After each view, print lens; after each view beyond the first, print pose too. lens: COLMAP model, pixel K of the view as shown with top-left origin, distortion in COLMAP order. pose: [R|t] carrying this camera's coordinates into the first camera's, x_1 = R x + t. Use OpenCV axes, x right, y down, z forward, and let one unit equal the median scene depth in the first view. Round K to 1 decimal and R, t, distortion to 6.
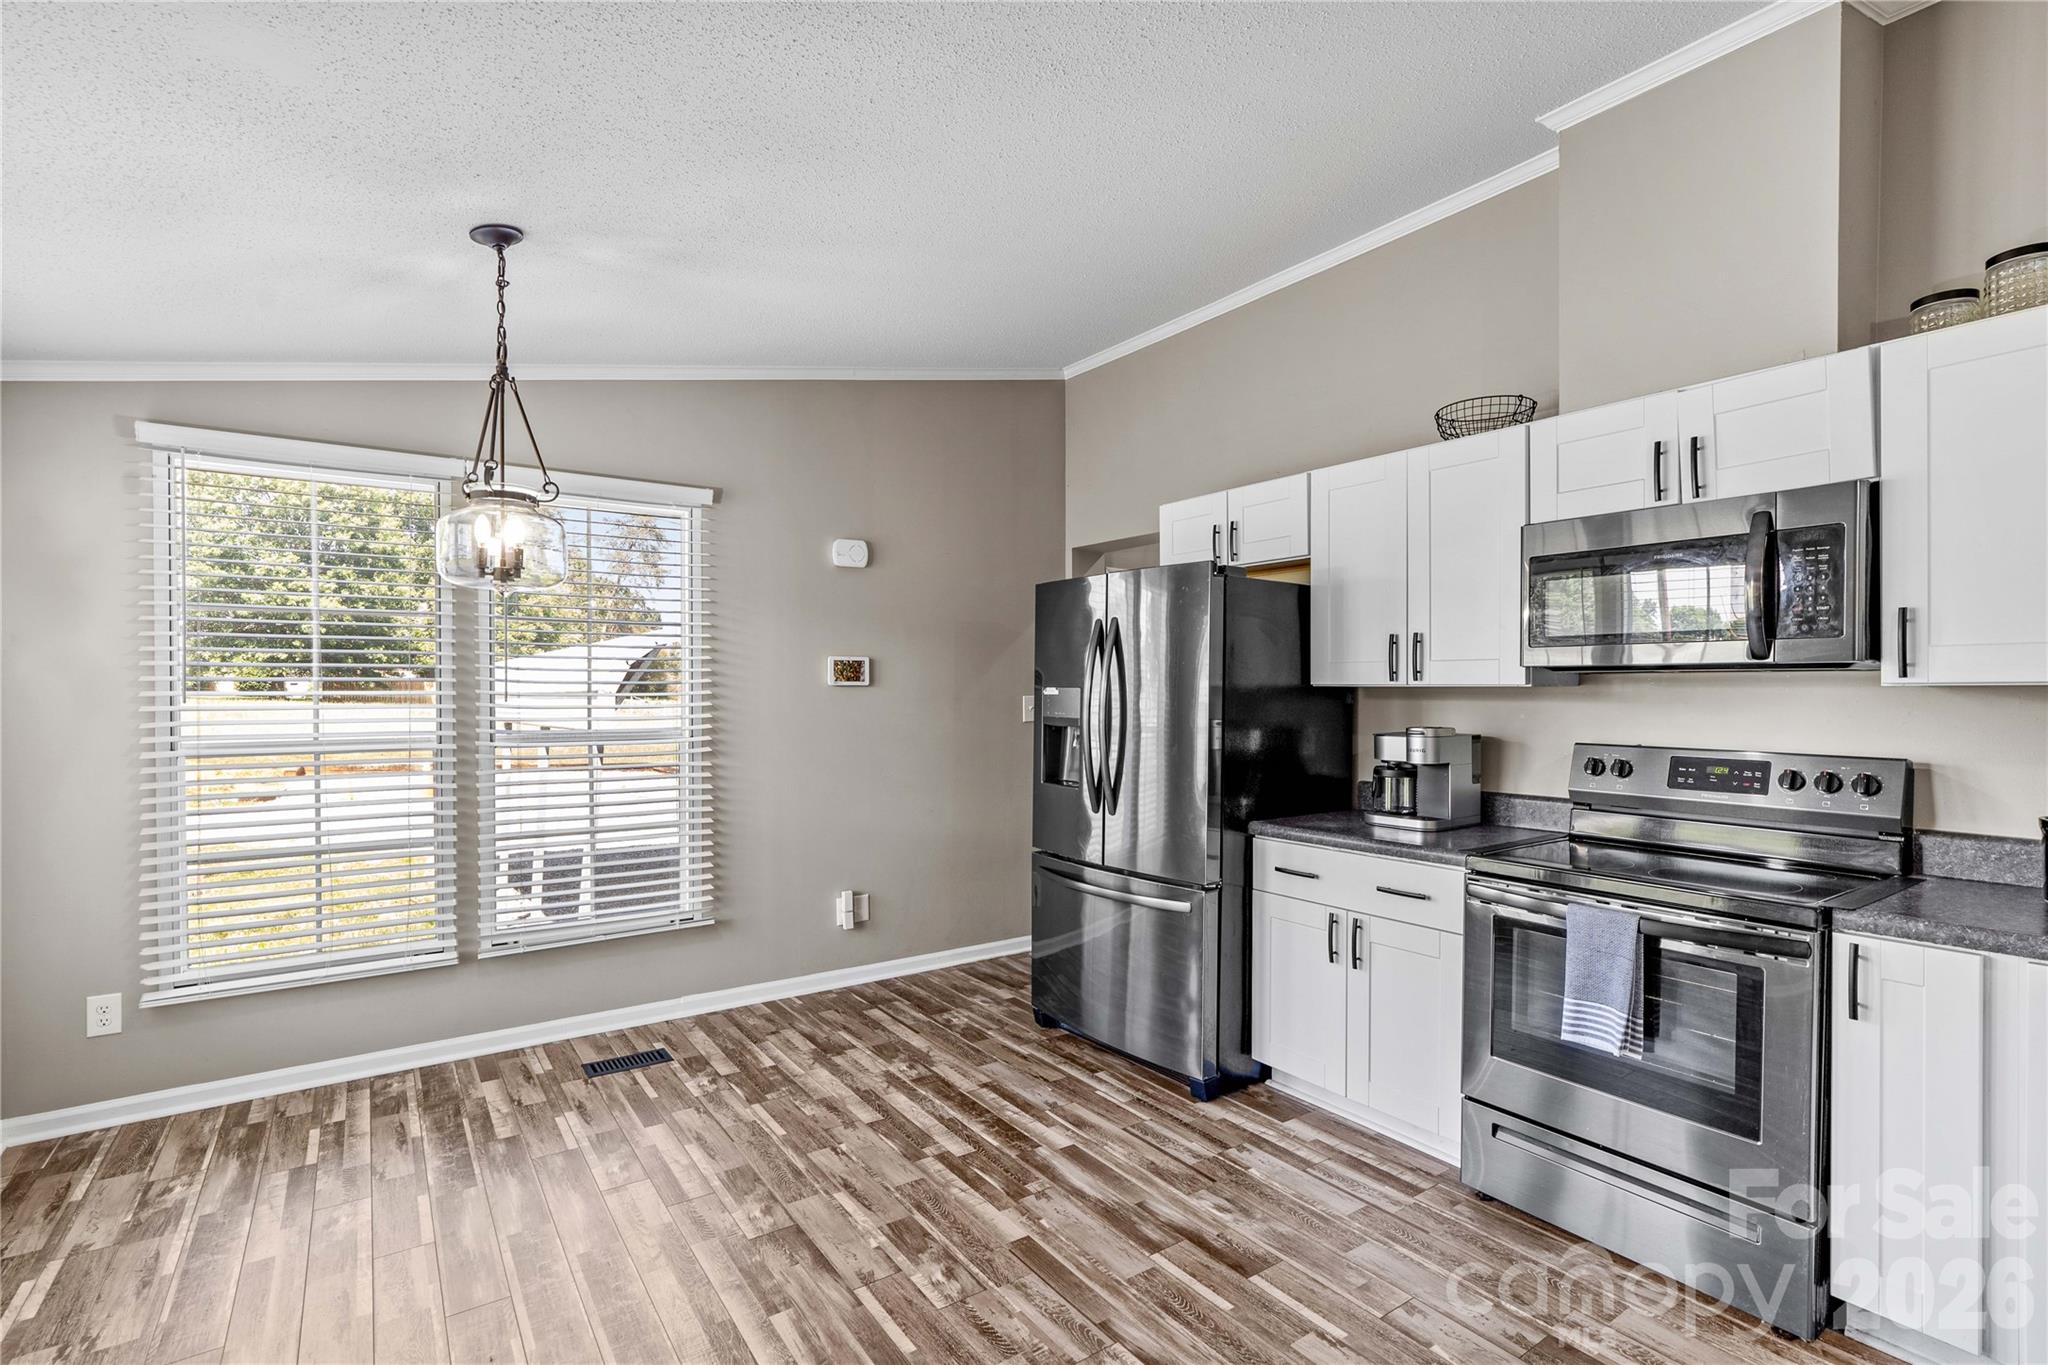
lens RADIAL K [[944.2, 0, 1058.1], [0, 944.2, 695.5], [0, 0, 1]] dist [-0.018960, 0.003805]
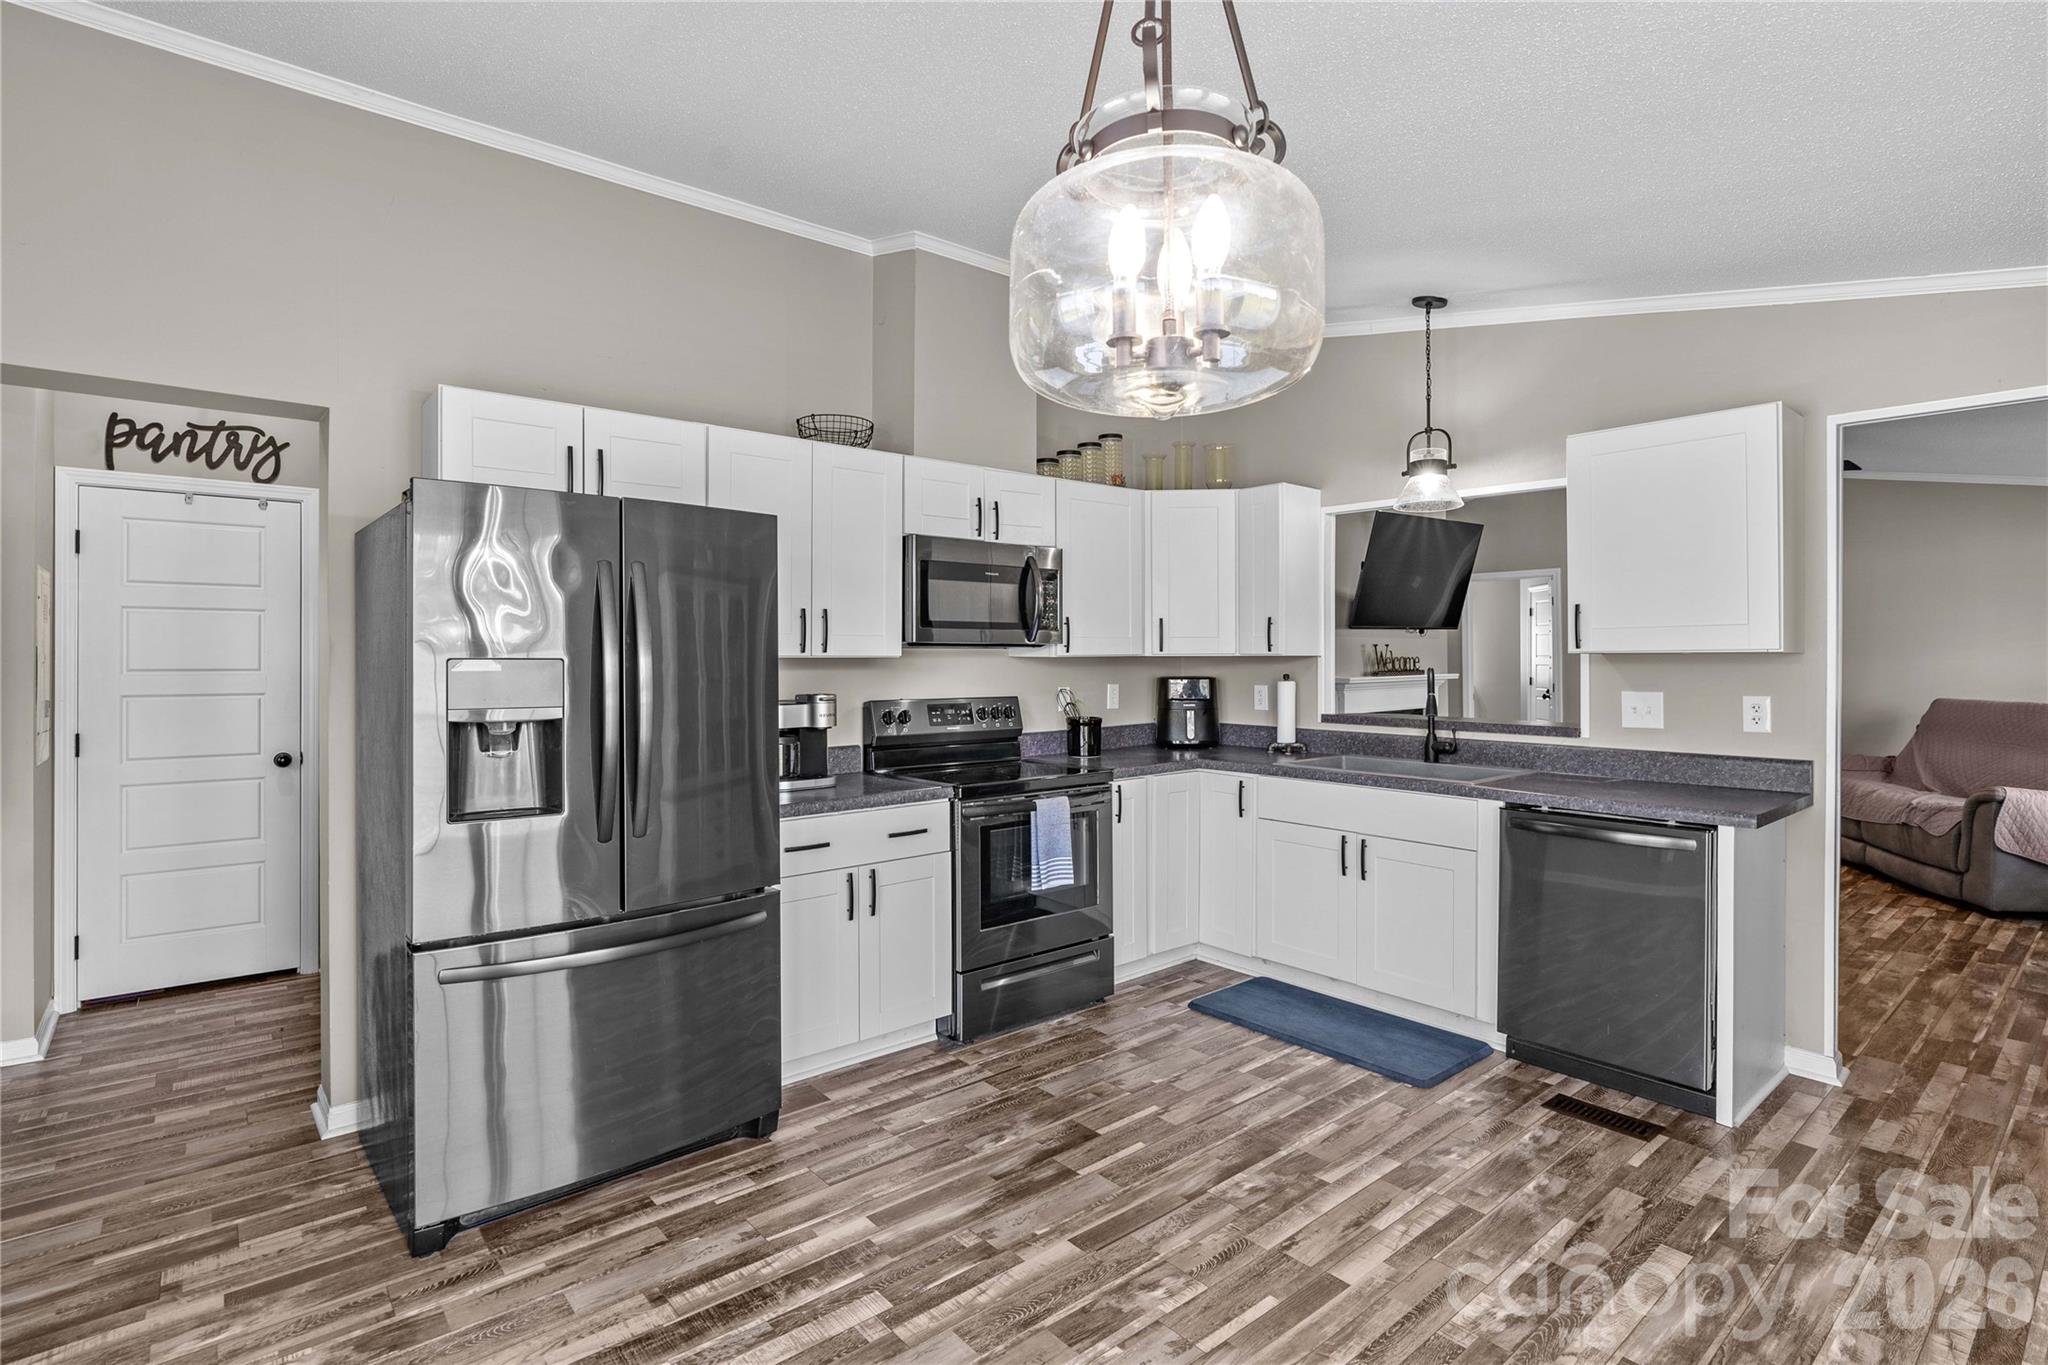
lens RADIAL K [[944.2, 0, 1004.3], [0, 944.2, 654.3], [0, 0, 1]] dist [-0.018960, 0.003805]
pose [[-0.033558, 0.006971, 0.999412, -0.776173], [0.014152, 0.999879, -0.006499, -0.003456], [-0.999337, 0.013926, -0.033652, 0.869934]]
